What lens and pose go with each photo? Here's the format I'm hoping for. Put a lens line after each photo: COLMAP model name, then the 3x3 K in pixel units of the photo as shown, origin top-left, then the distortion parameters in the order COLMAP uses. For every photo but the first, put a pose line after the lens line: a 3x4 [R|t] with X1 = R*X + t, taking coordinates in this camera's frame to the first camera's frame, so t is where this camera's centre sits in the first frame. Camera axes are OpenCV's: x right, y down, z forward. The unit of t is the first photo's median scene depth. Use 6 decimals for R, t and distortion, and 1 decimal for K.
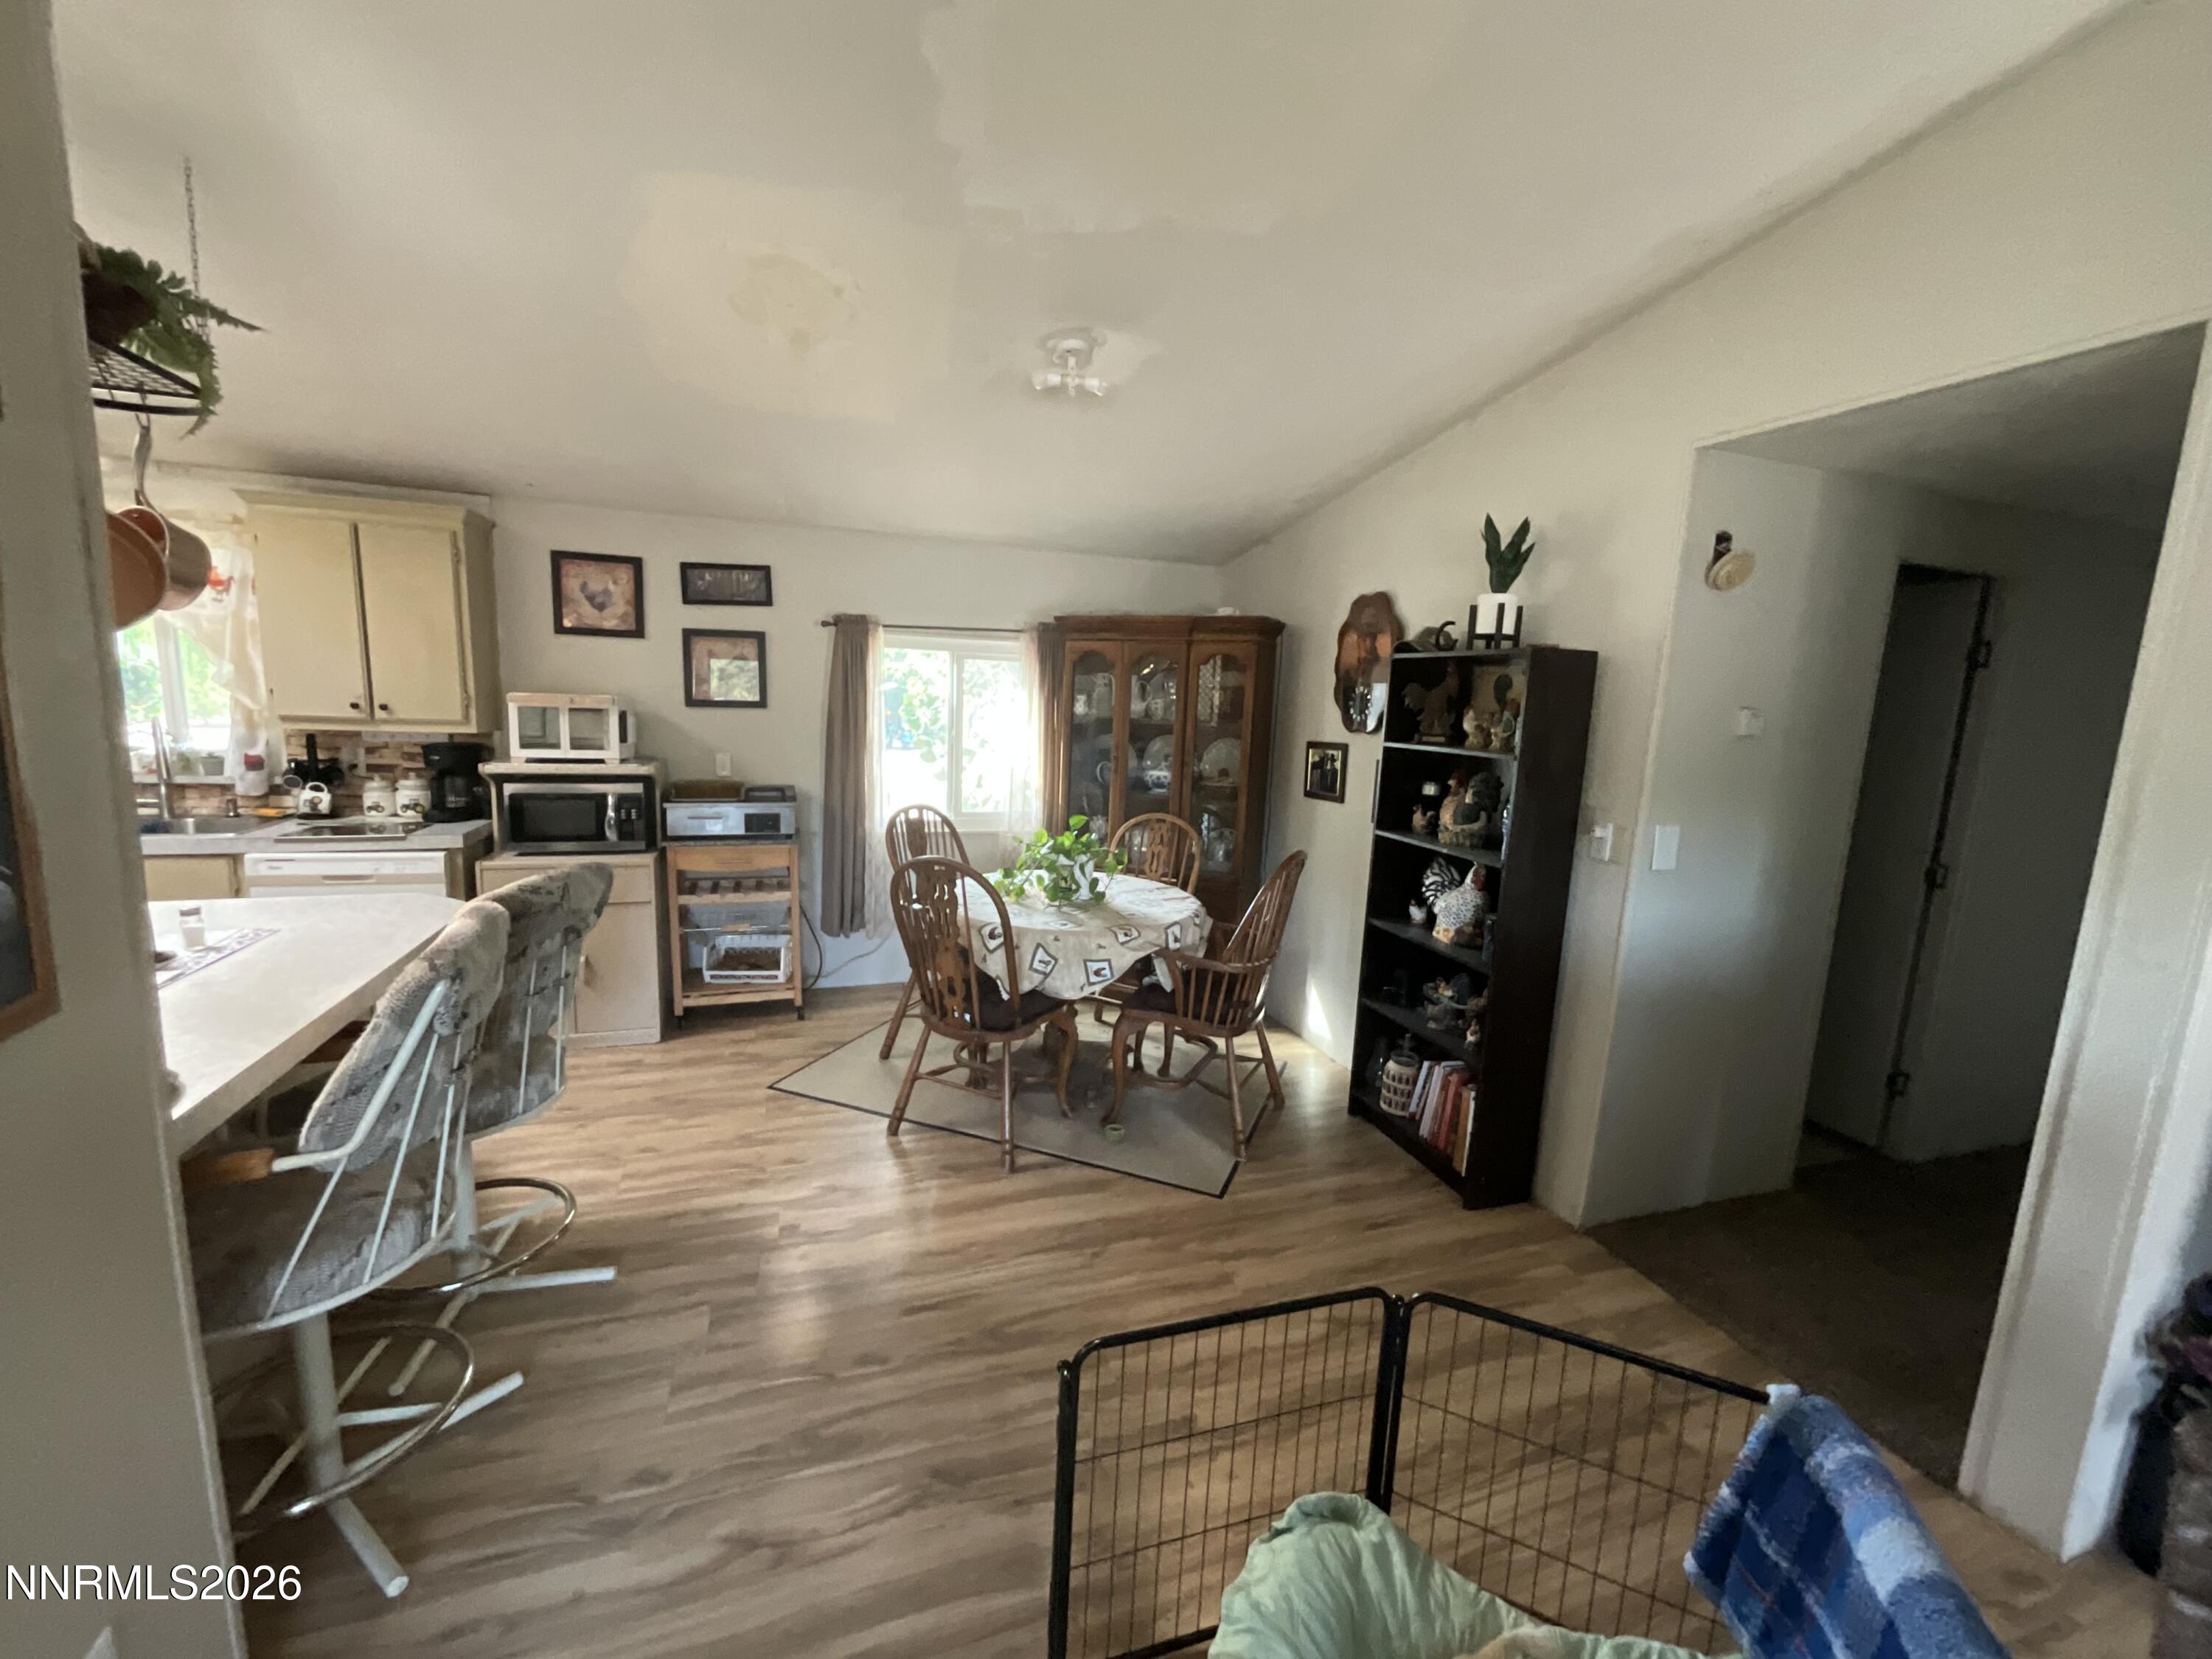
lens RADIAL K [[891.0, 0, 1106.0], [0, 891.0, 829.5], [0, 0, 1]] dist [-0.008719, -0.000061]
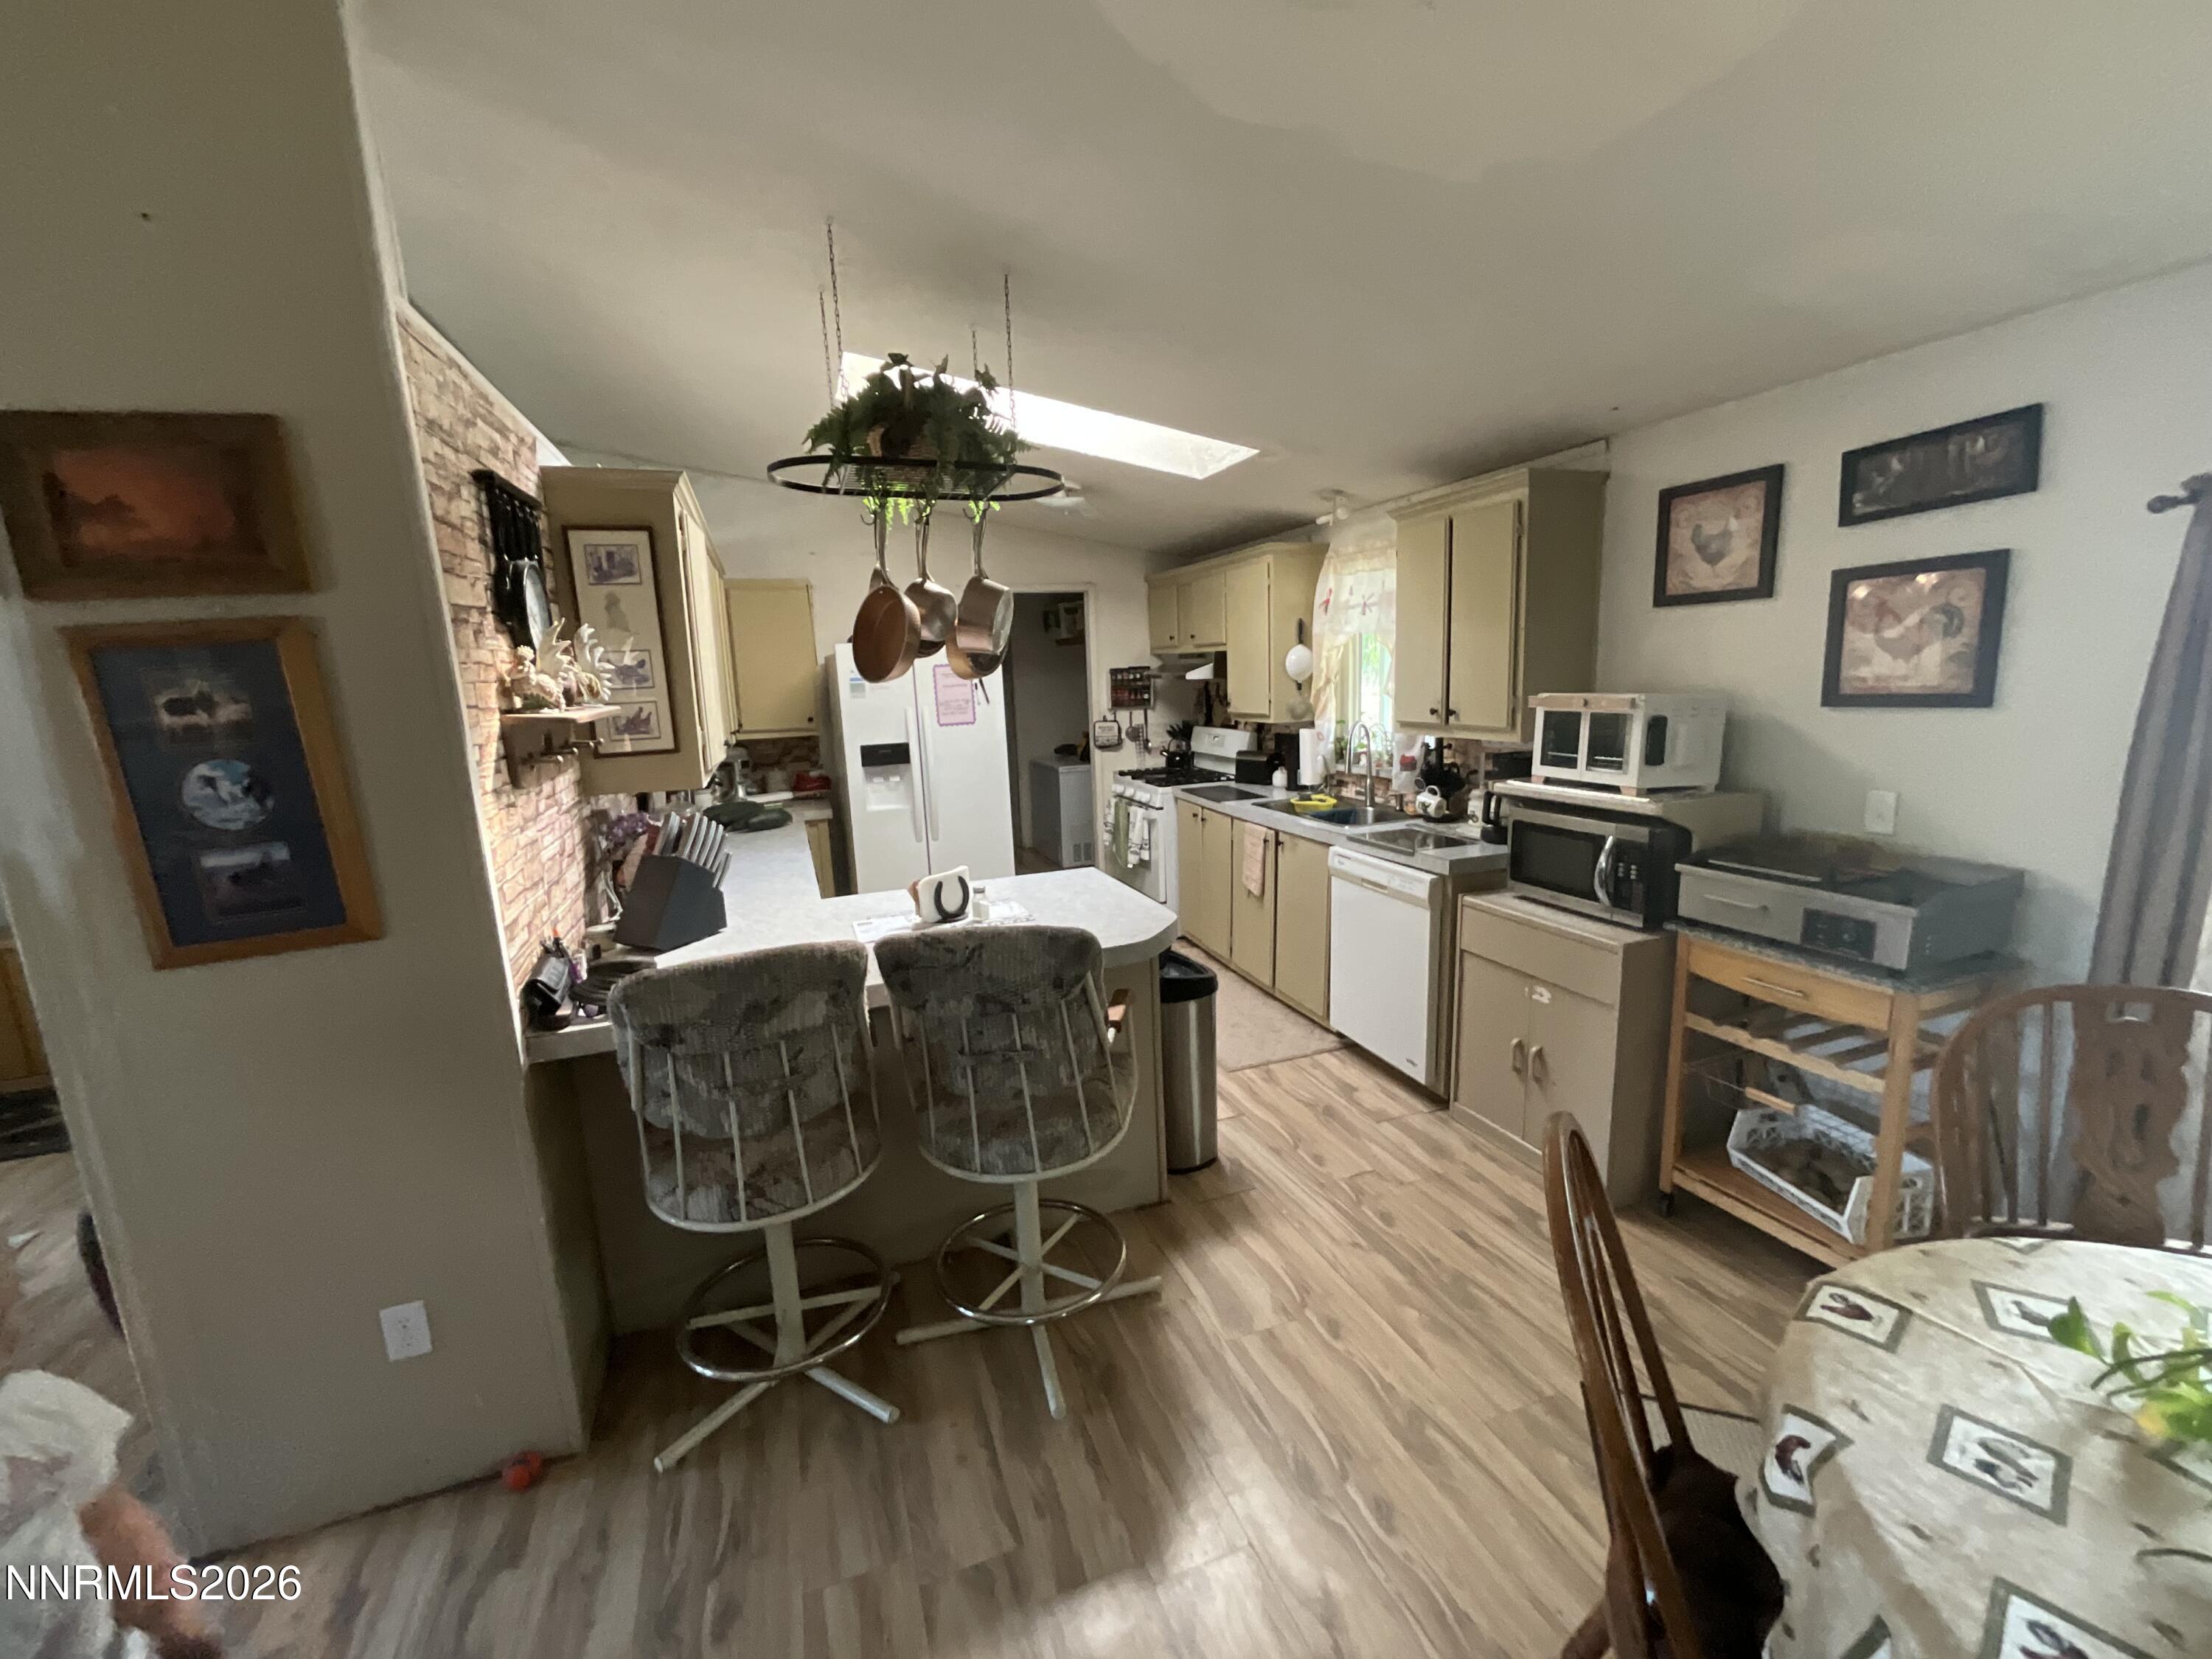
lens RADIAL K [[891.0, 0, 1106.0], [0, 891.0, 829.5], [0, 0, 1]] dist [-0.008719, -0.000061]
pose [[0.009544, 0.132481, -0.991140, 0.117202], [-0.105260, 0.985811, 0.130756, -0.090875], [0.994399, 0.103080, 0.023353, 0.564754]]
